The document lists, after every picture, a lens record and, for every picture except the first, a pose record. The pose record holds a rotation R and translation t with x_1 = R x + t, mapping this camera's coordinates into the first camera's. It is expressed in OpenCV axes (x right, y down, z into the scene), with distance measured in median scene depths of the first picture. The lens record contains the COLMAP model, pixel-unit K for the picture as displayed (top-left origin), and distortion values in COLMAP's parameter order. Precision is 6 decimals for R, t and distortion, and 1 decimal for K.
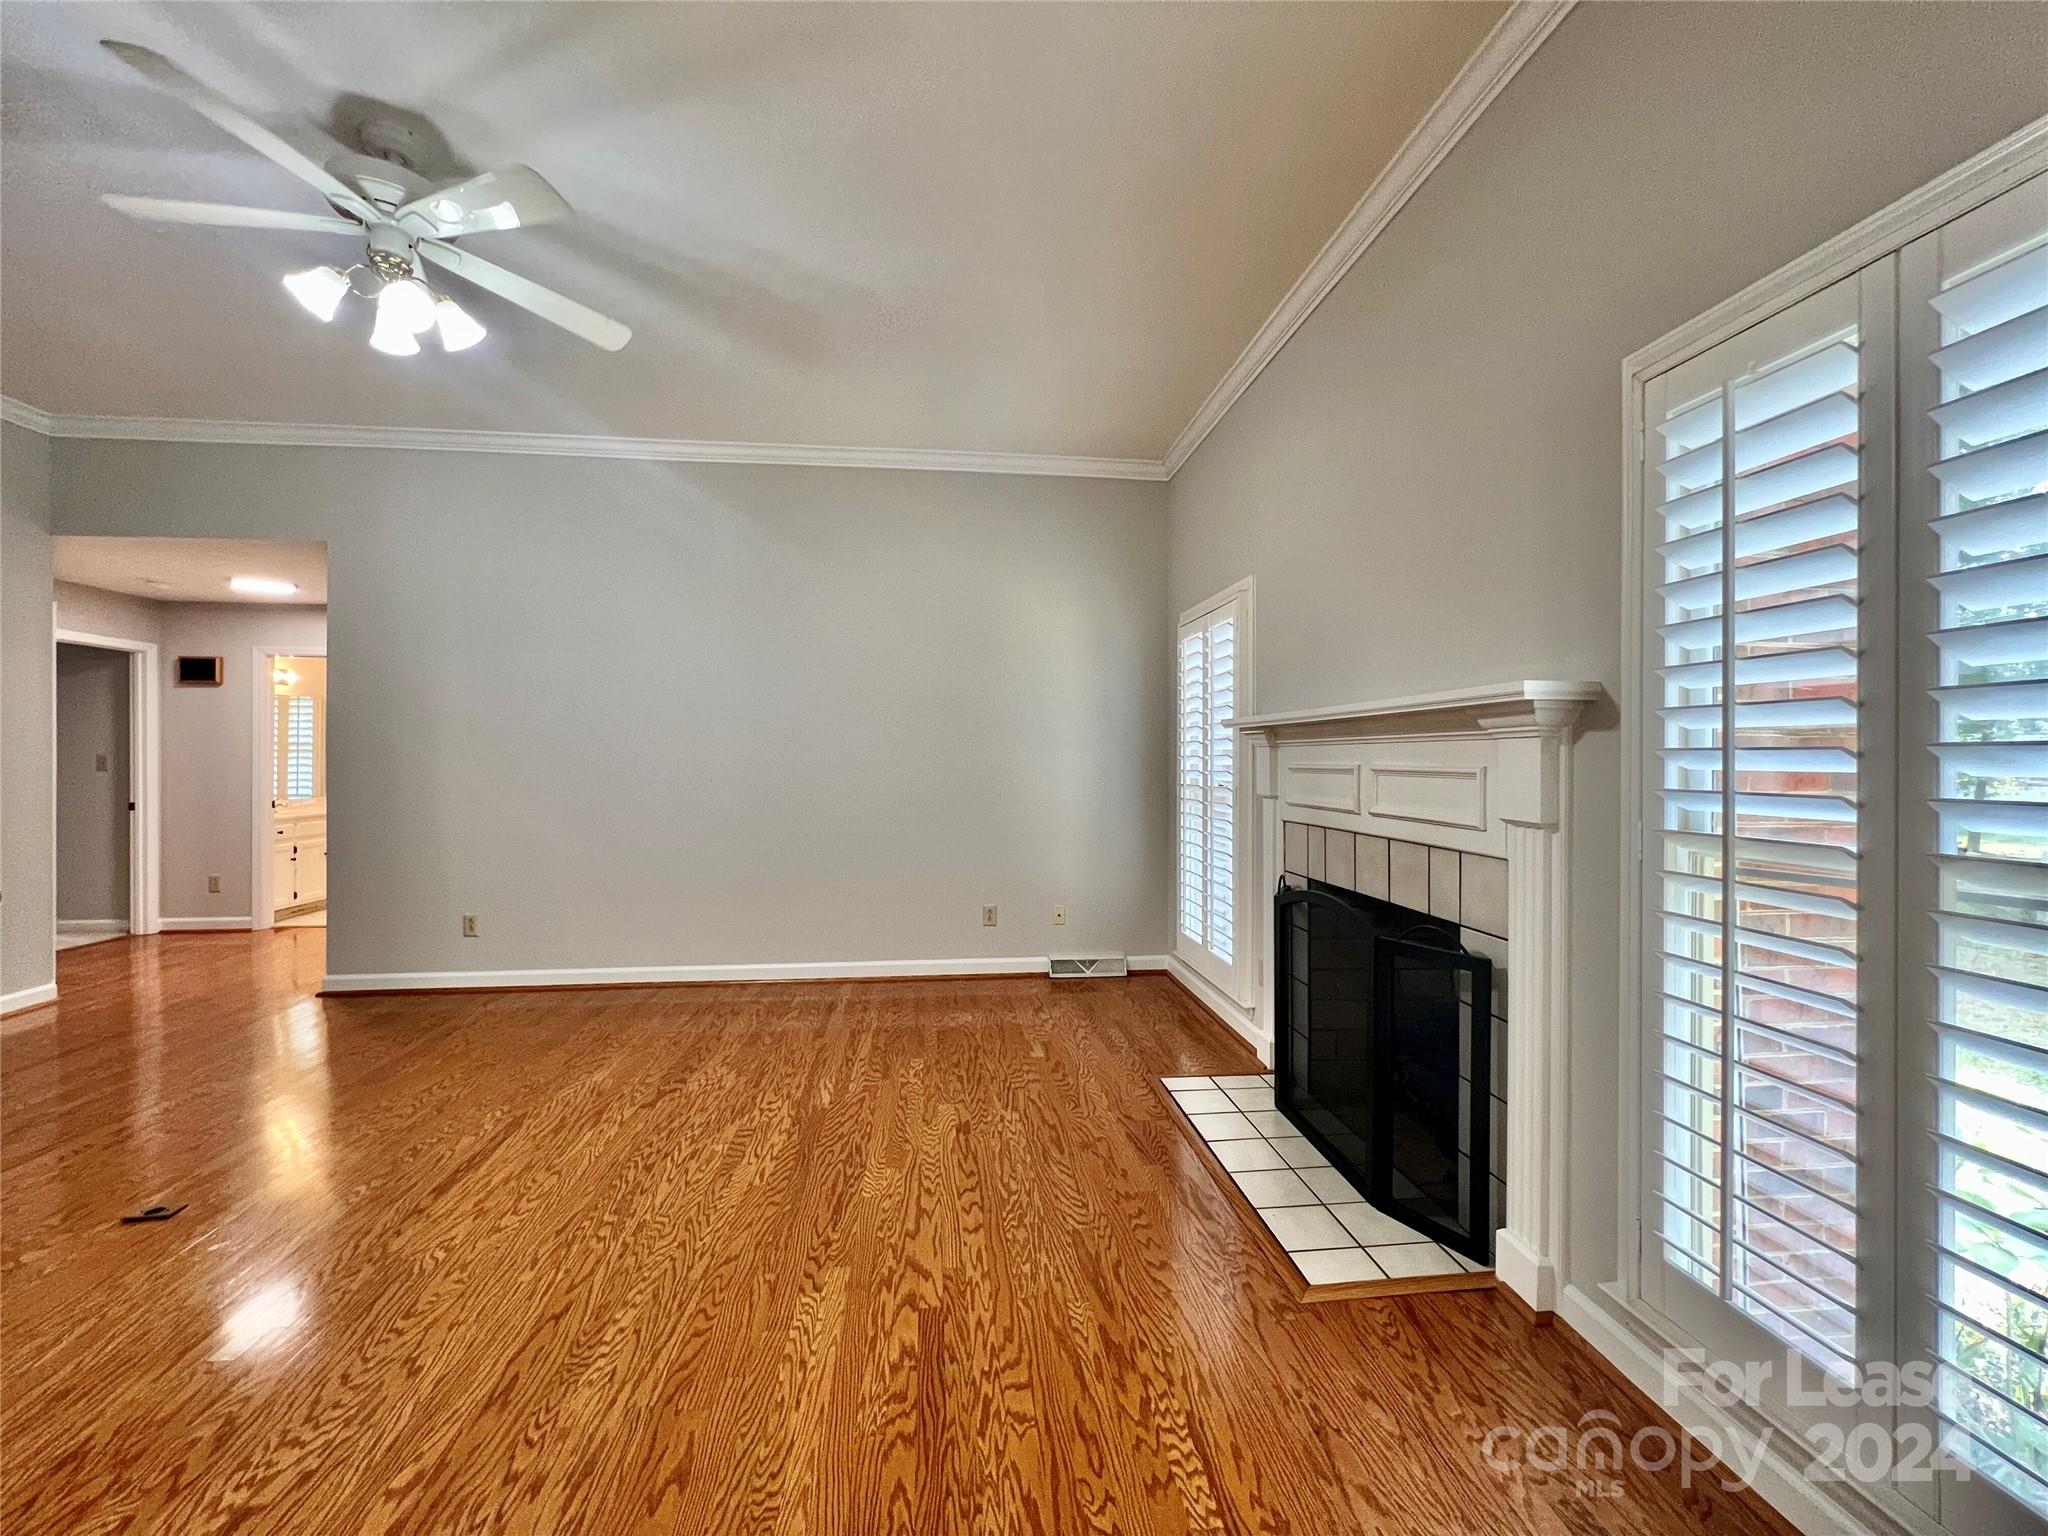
lens RADIAL K [[821.9, 0, 1021.2], [0, 821.9, 760.9], [0, 0, 1]] dist [-0.000798, 0.000581]
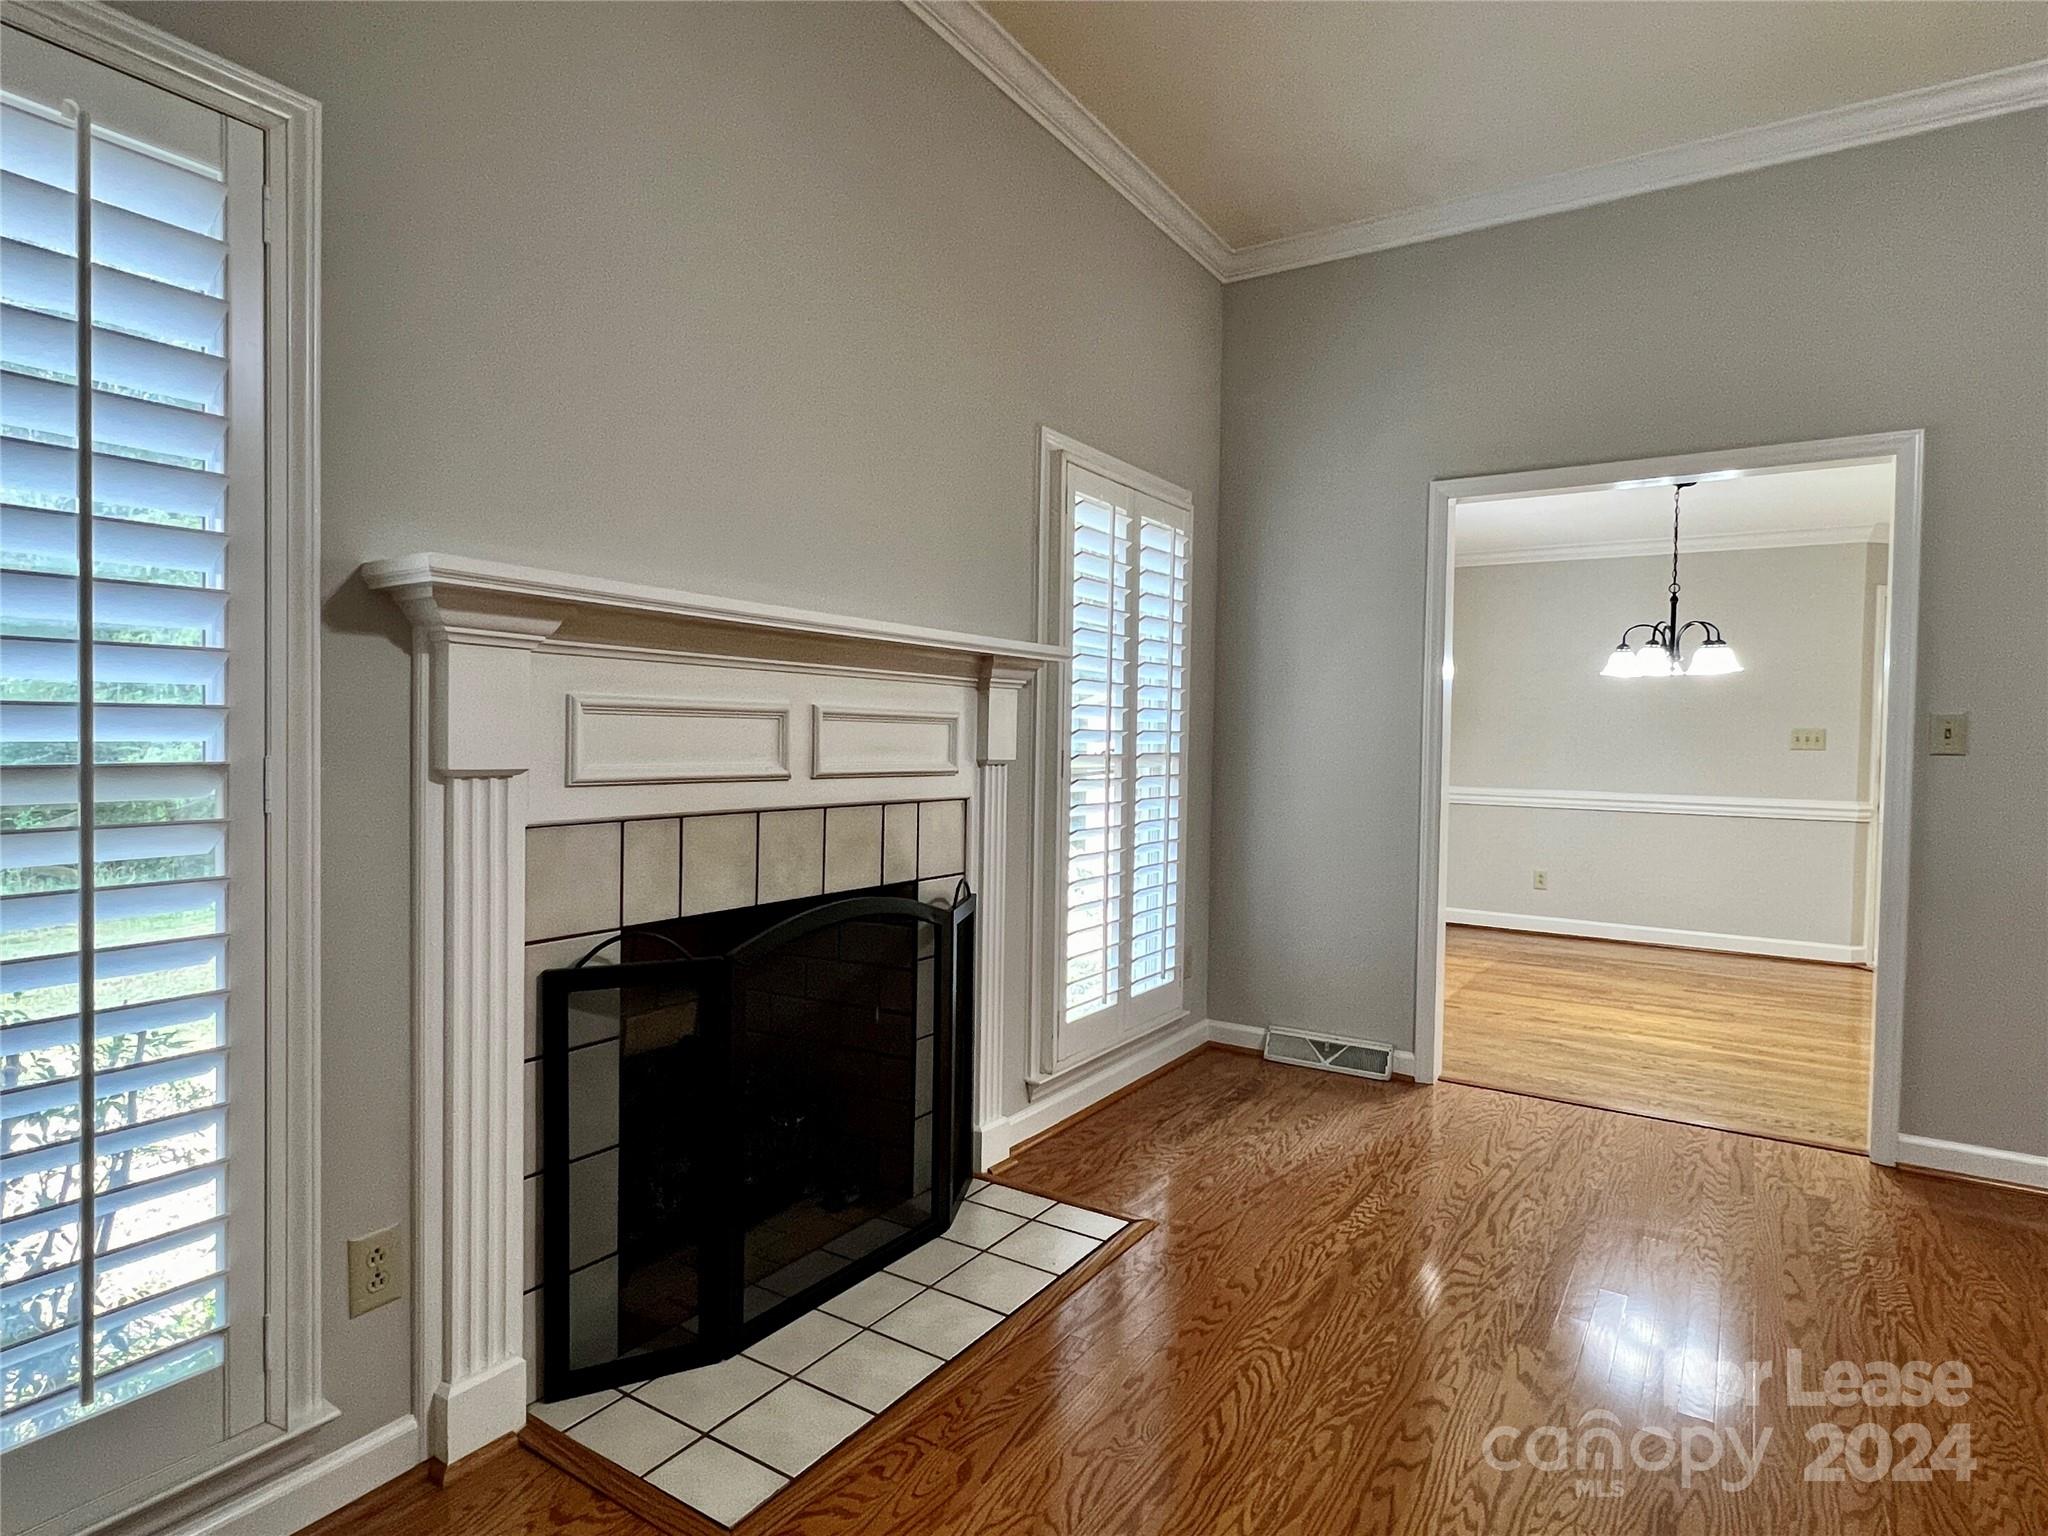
lens RADIAL K [[1109.4, 0, 1018.8], [0, 1109.4, 763.8], [0, 0, 1]] dist [-0.003063, -0.001338]
pose [[-0.765964, -0.030959, 0.642138, -0.321934], [-0.017003, 0.999466, 0.027906, 0.027367], [-0.642659, 0.010457, -0.766081, 1.687423]]
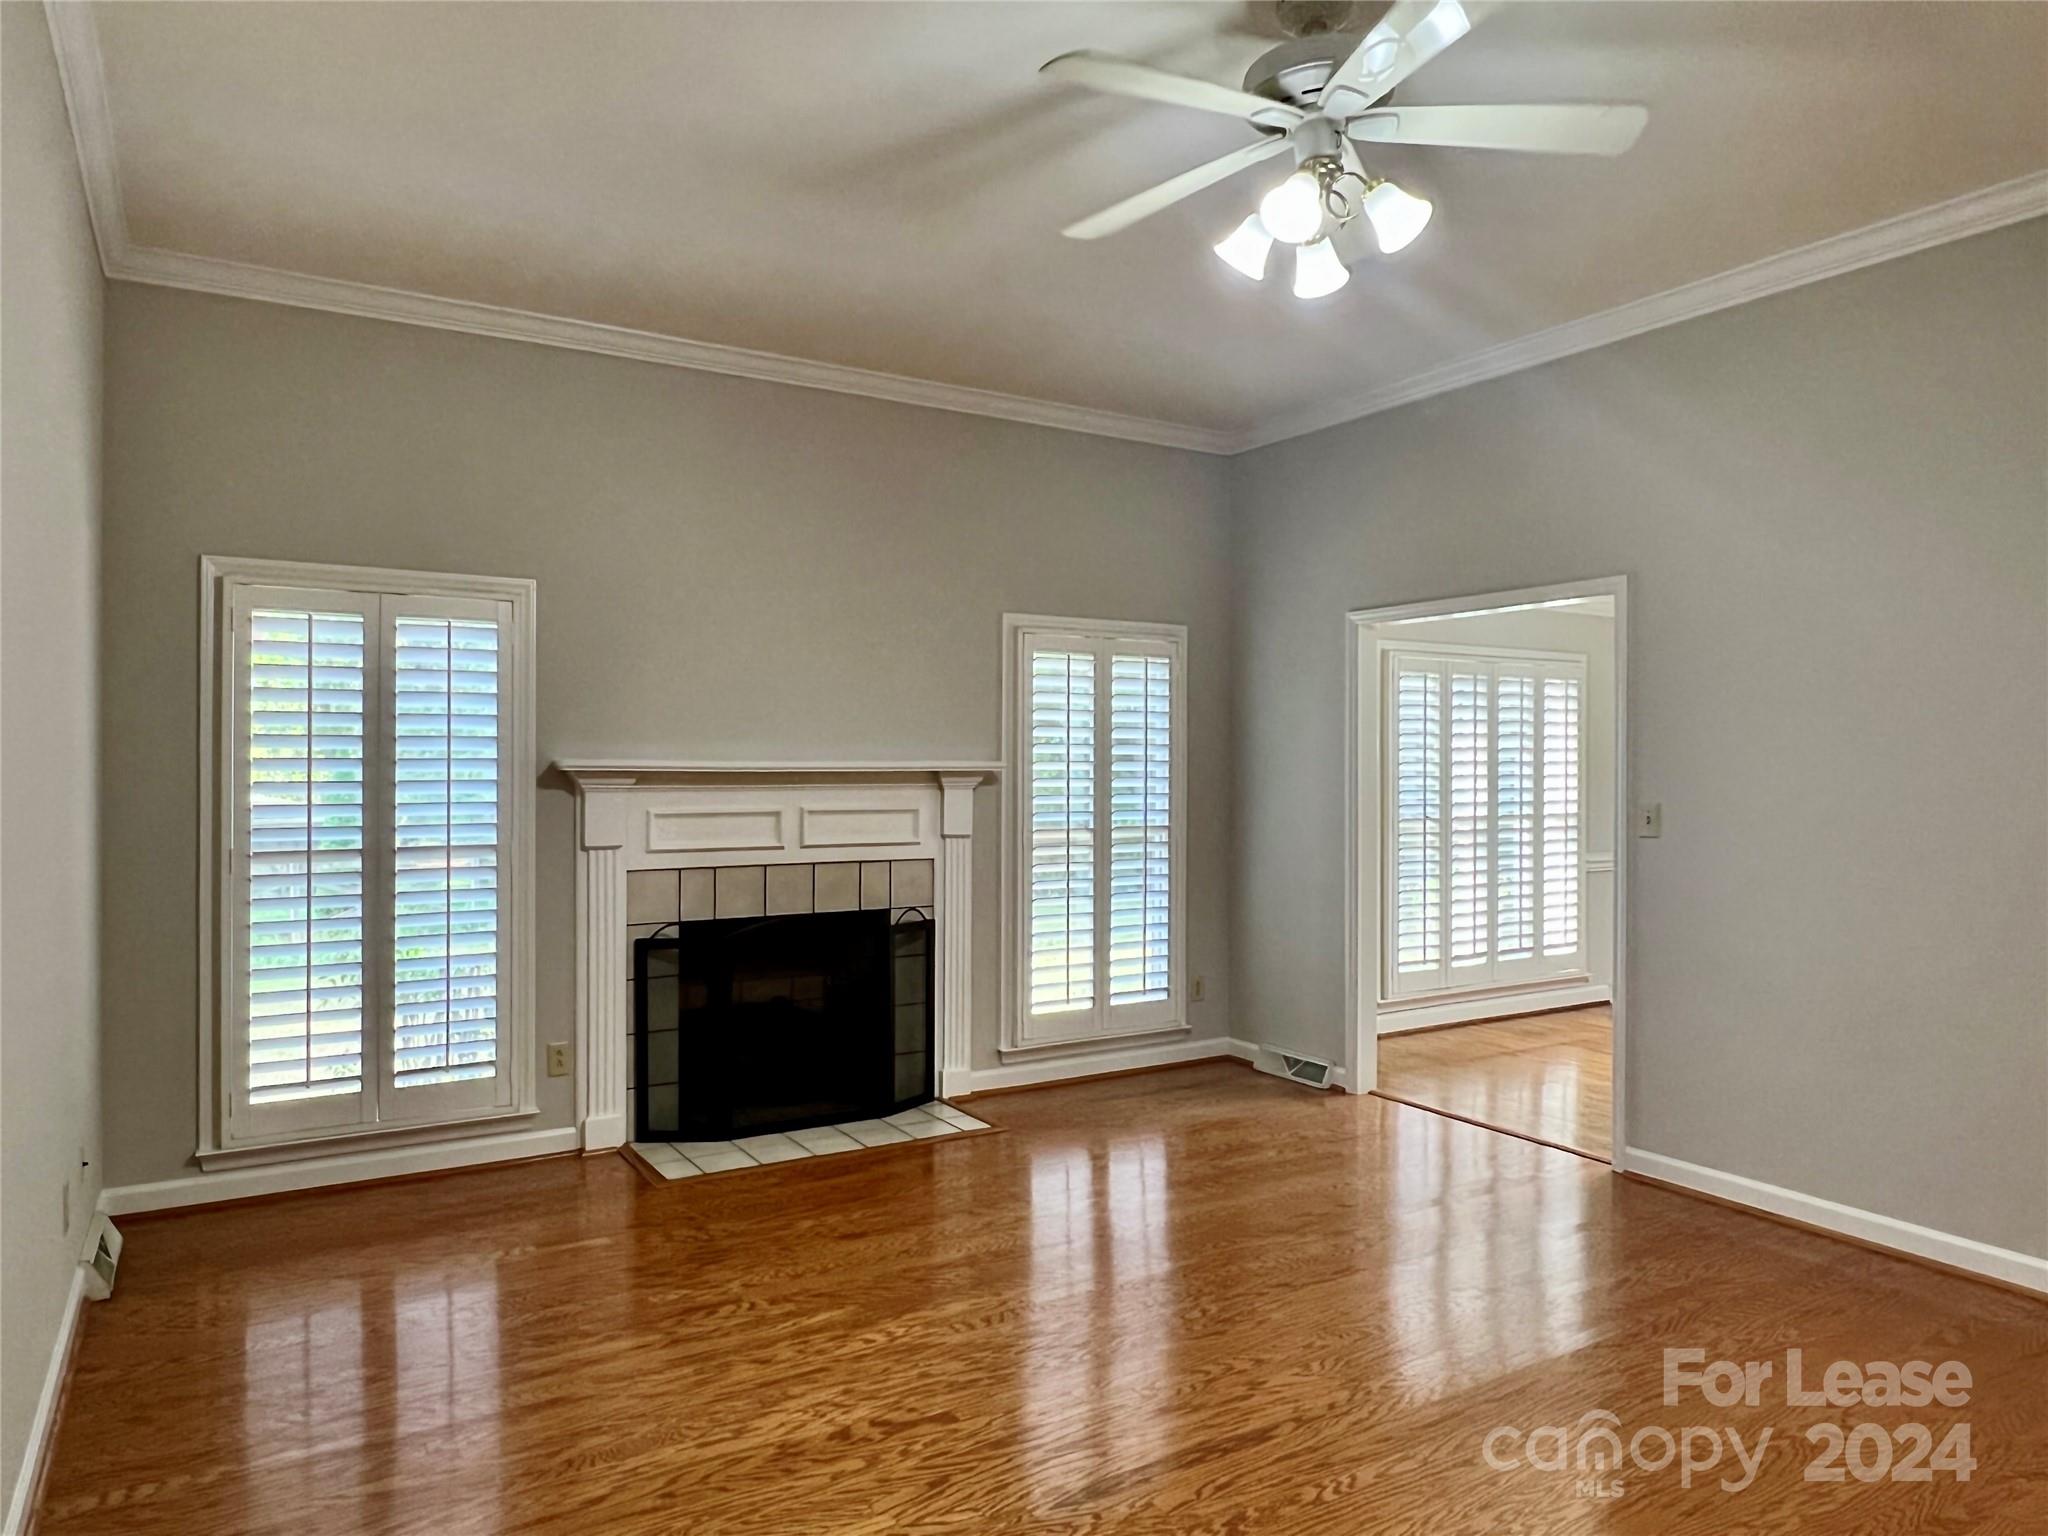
lens RADIAL K [[1304.0, 0, 1024.0], [0, 1304.0, 768.0], [0, 0, 1]] dist [0.000883, 0.000988]
pose [[-0.419944, -0.006274, 0.907529, -1.591323], [-0.001868, 0.999980, 0.006049, -0.070111], [-0.907548, 0.000846, -0.419947, 1.604203]]
